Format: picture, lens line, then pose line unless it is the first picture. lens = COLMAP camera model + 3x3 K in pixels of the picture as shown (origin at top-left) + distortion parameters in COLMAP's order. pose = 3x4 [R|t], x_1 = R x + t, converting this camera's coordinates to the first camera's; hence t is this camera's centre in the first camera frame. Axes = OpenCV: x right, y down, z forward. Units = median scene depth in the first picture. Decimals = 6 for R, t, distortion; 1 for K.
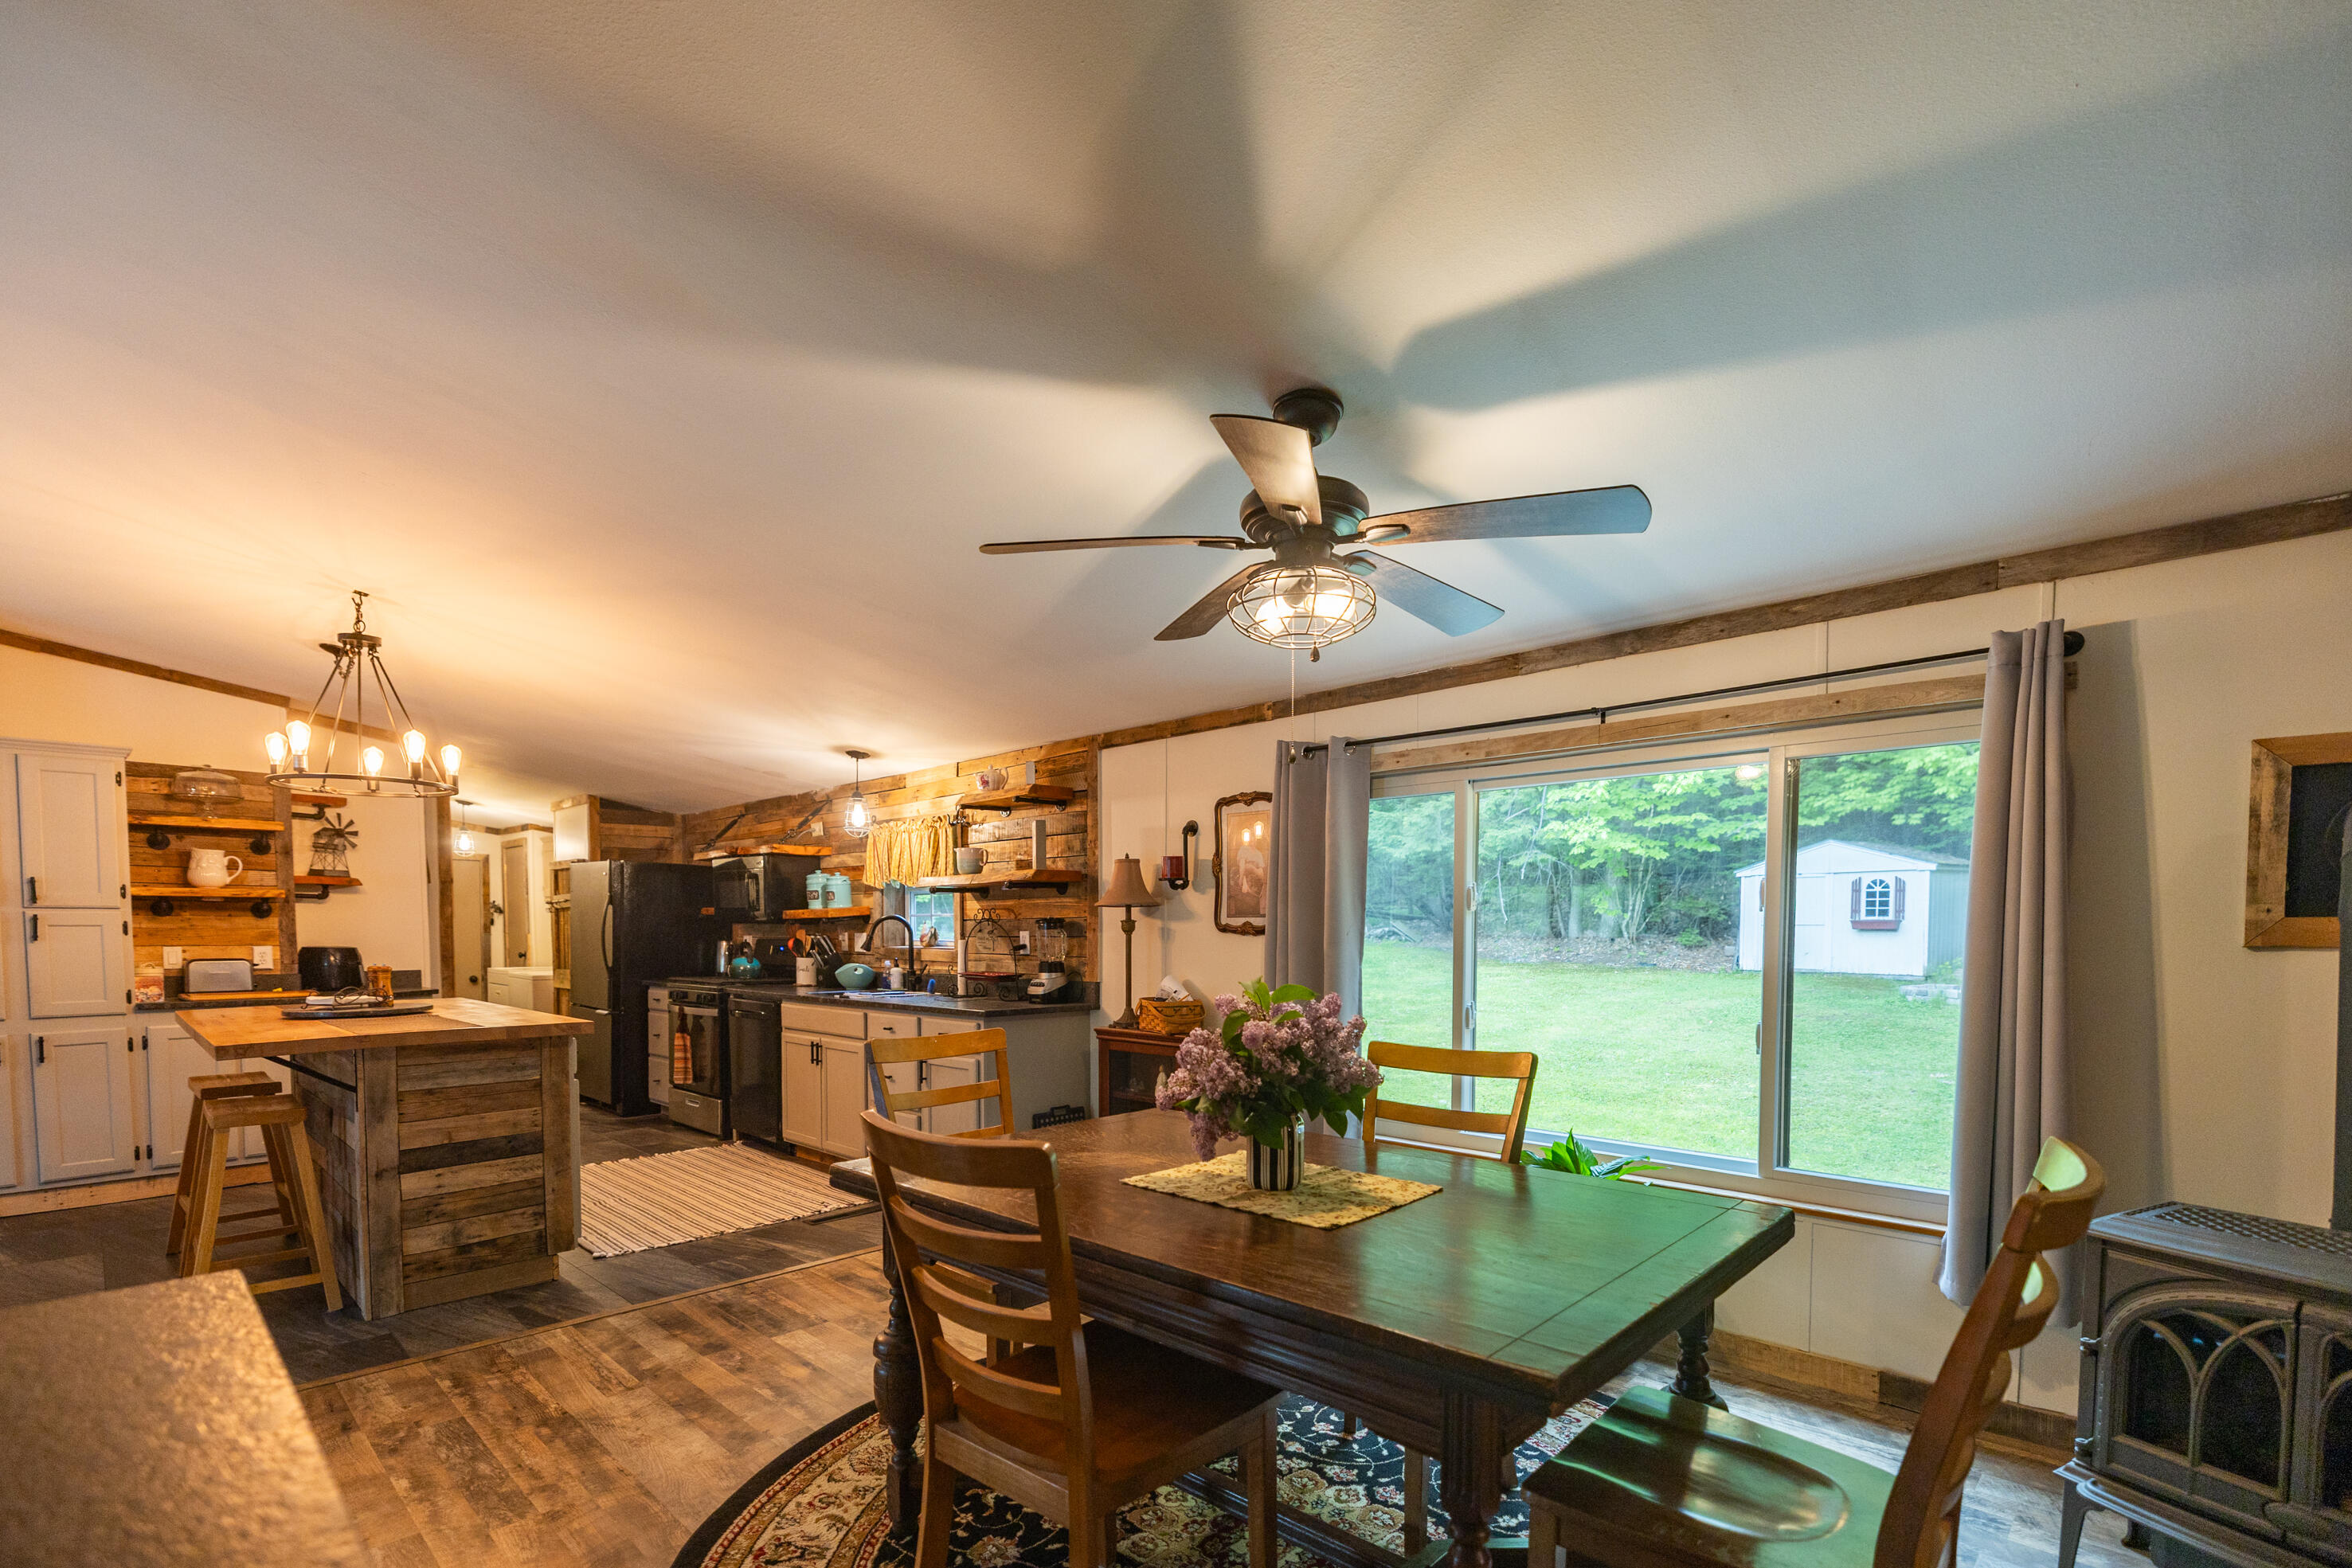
lens RADIAL K [[1031.6, 0, 1185.0], [0, 1031.6, 974.0], [0, 0, 1]] dist [-0.001029, -0.001154]
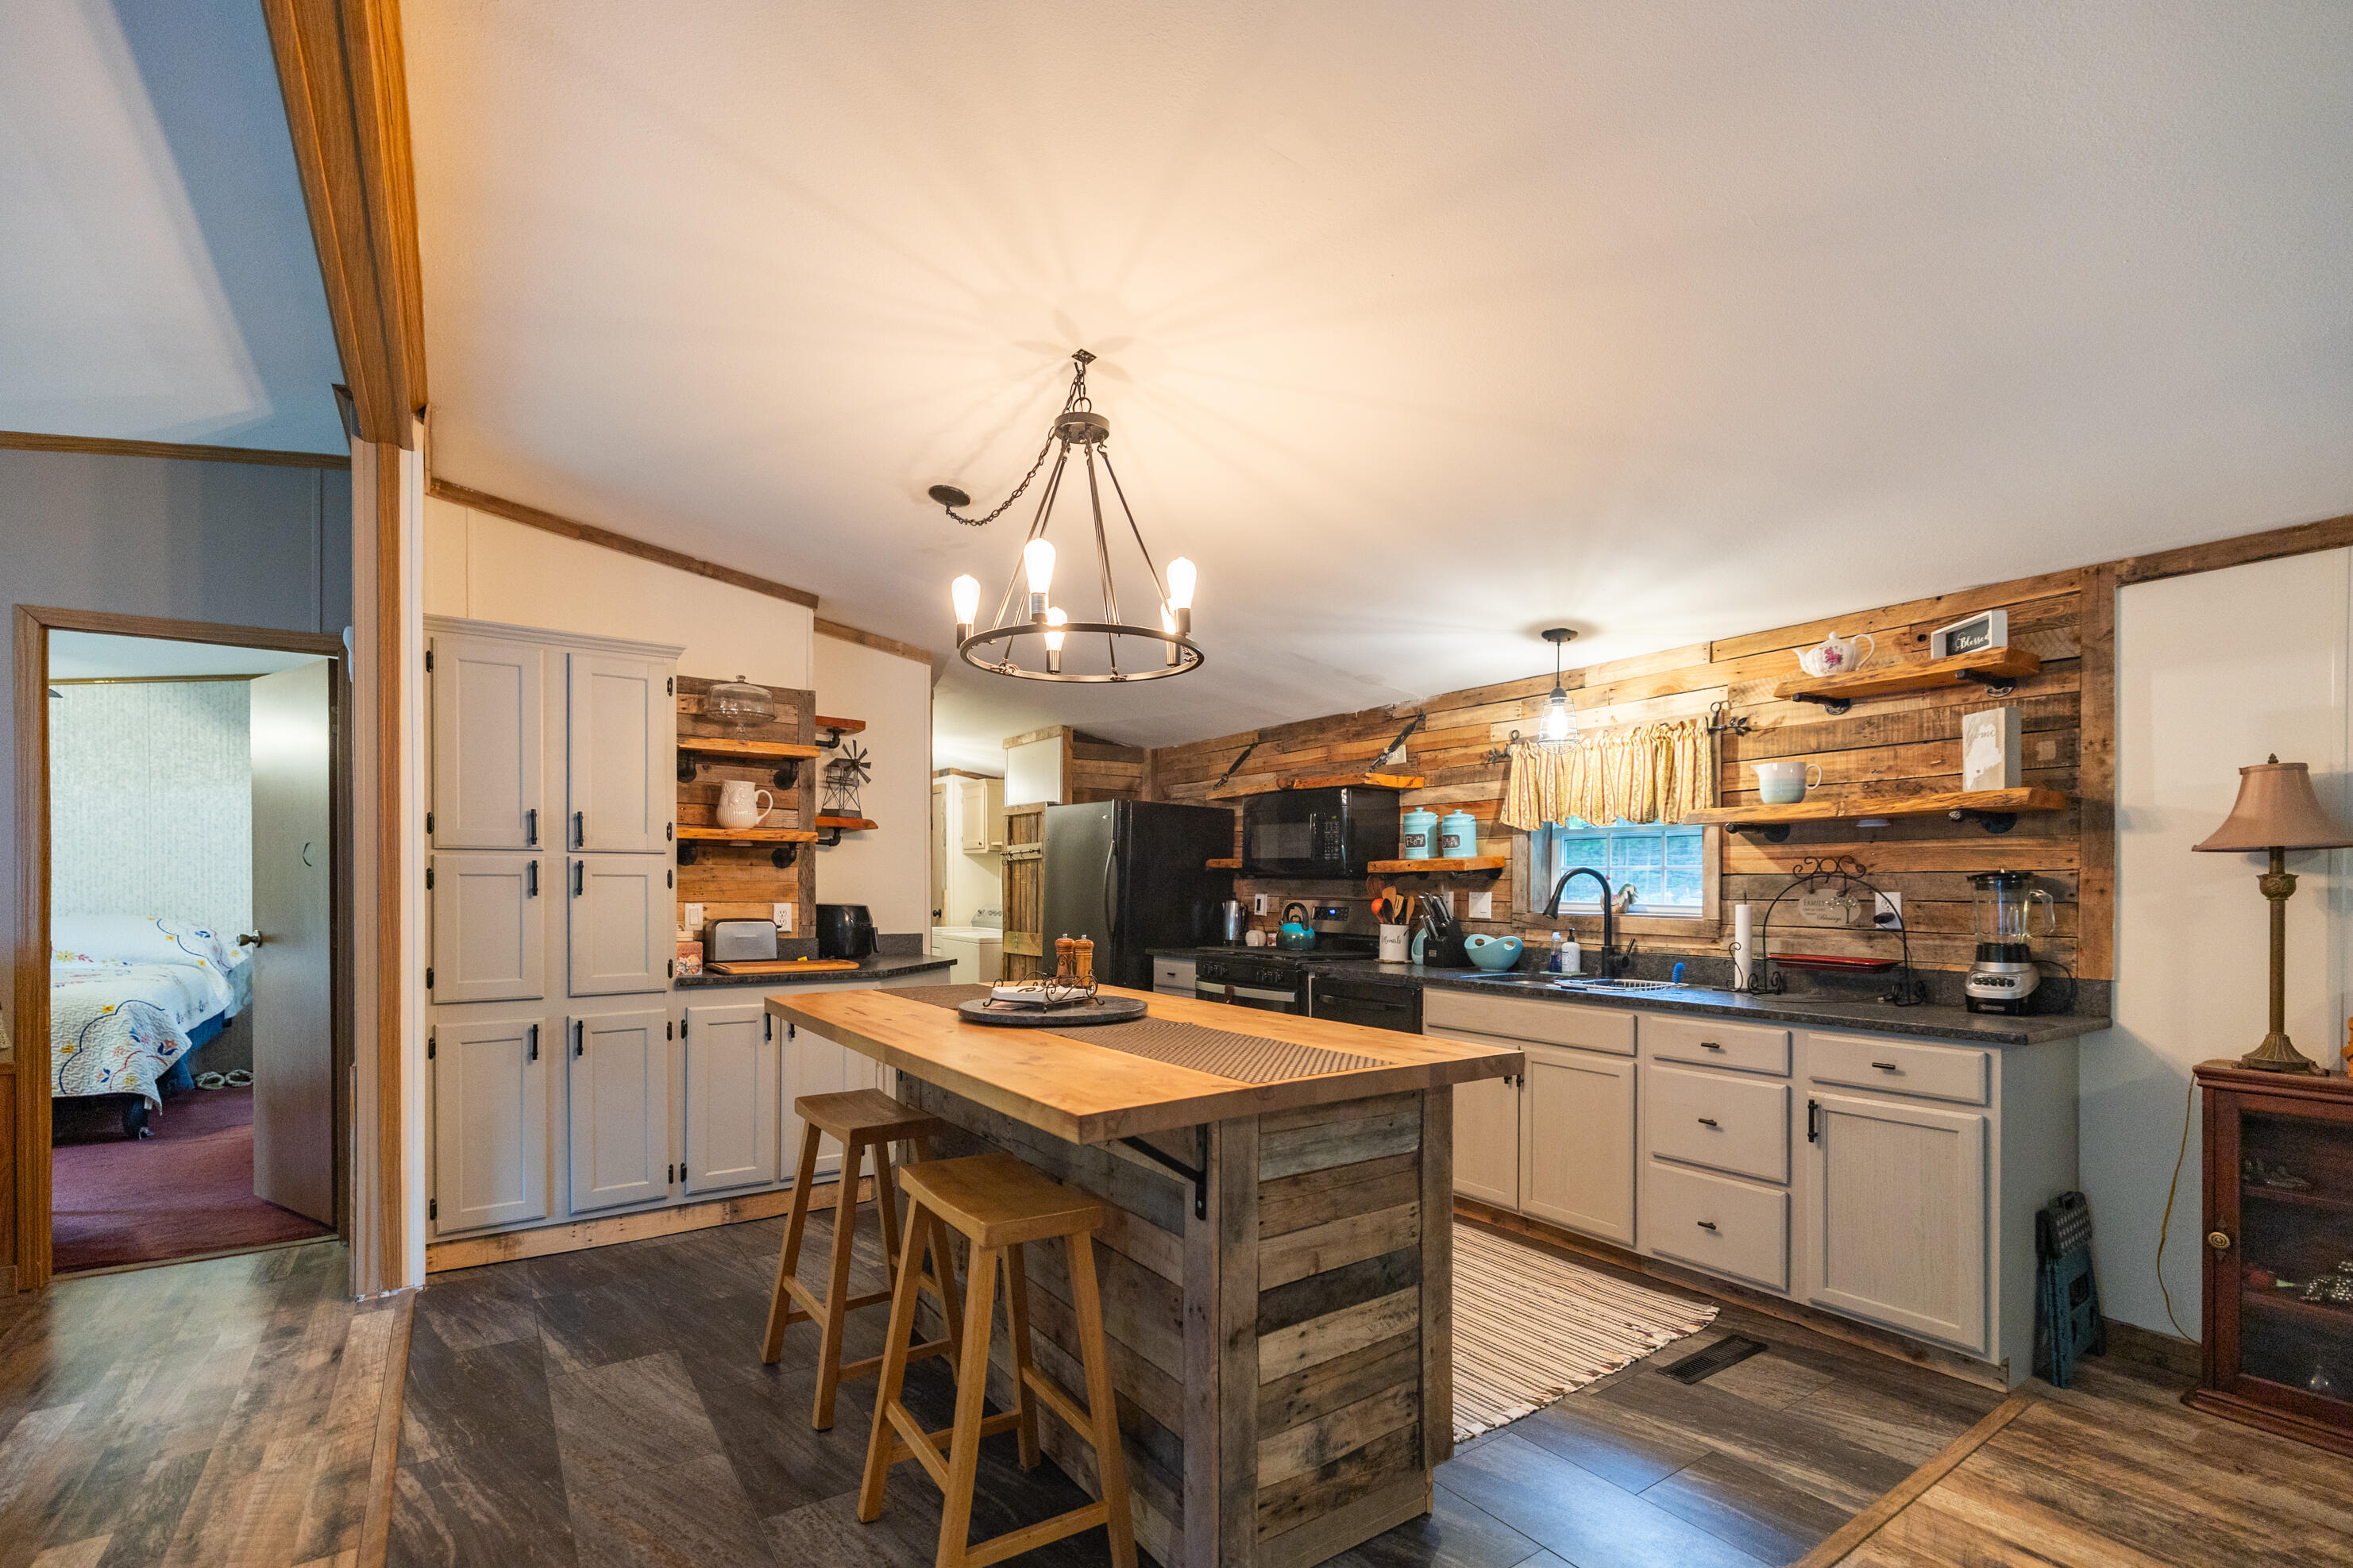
lens RADIAL K [[1032.0, 0, 1183.3], [0, 1032.0, 889.9], [0, 0, 1]] dist [-0.001029, -0.001154]
pose [[0.978151, 0.007483, -0.207763, -0.442774], [-0.016223, 0.999052, -0.040394, -0.010386], [0.207263, 0.042882, 0.977345, 0.292474]]
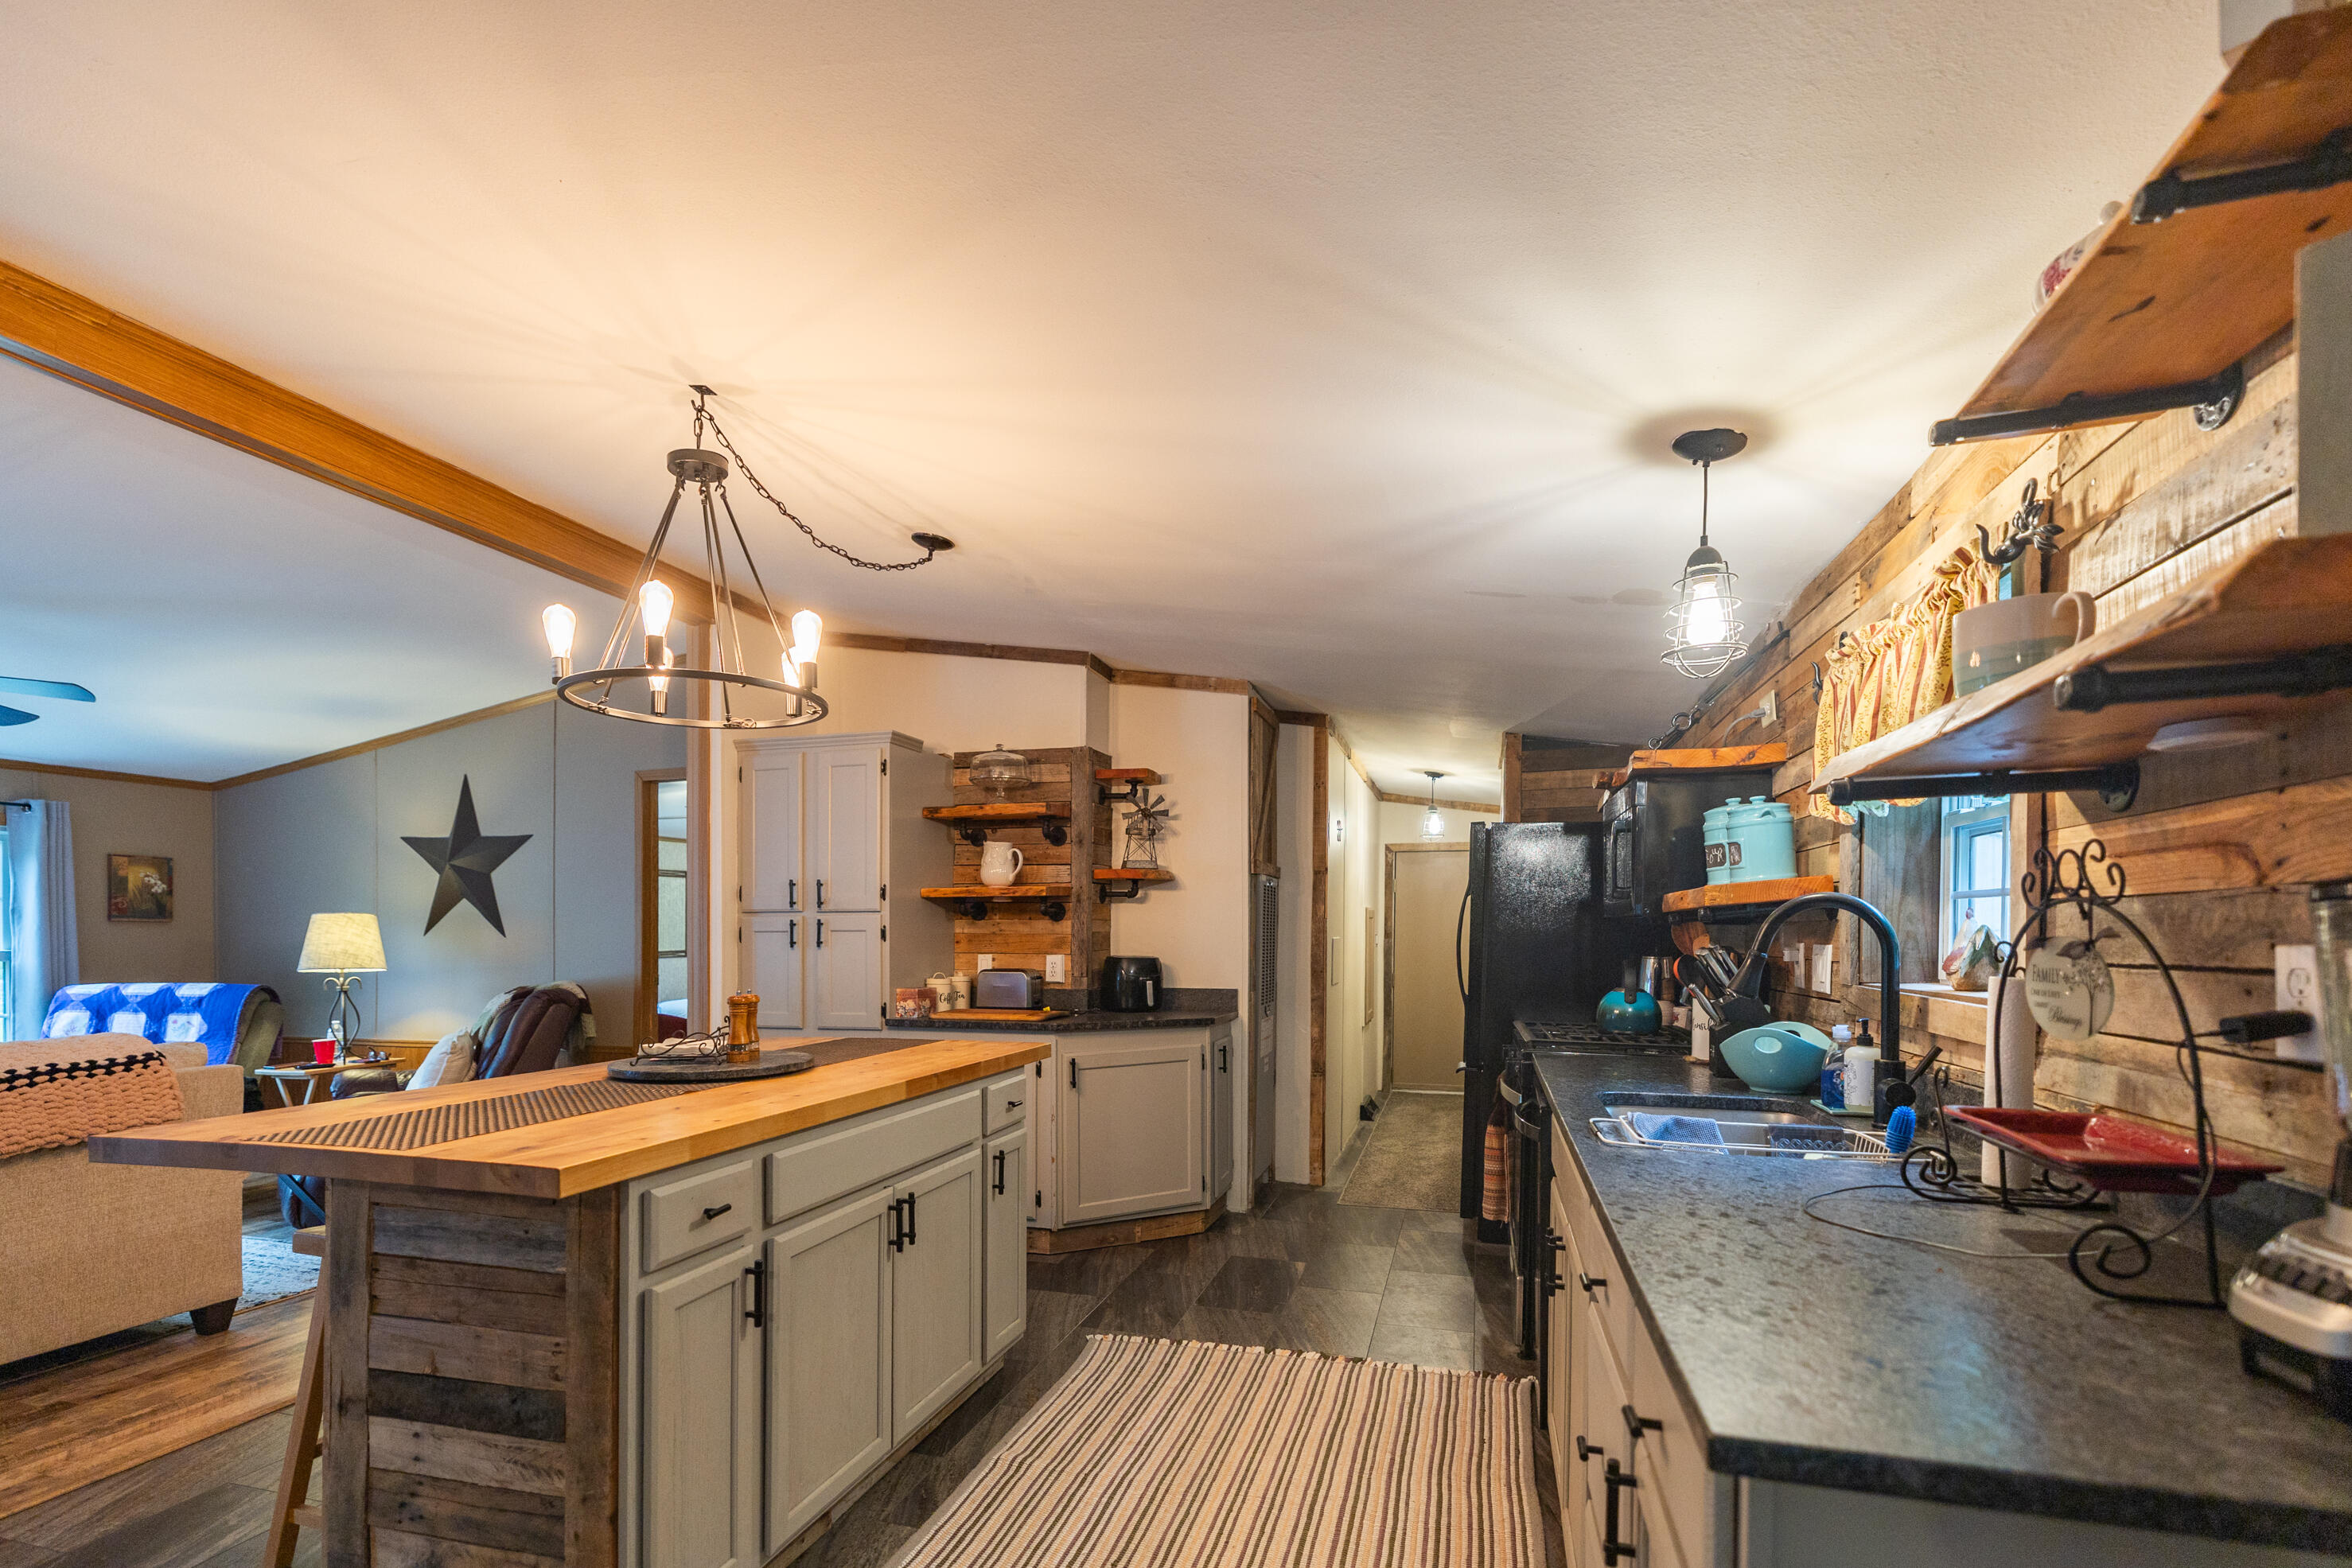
lens RADIAL K [[1097.4, 0, 1155.4], [0, 1097.4, 946.6], [0, 0, 1]] dist [0.002094, -0.001286]
pose [[0.448327, 0.010001, -0.893814, -0.065619], [-0.038428, 0.999229, -0.008094, -0.030901], [0.893043, 0.037976, 0.448365, 0.703199]]
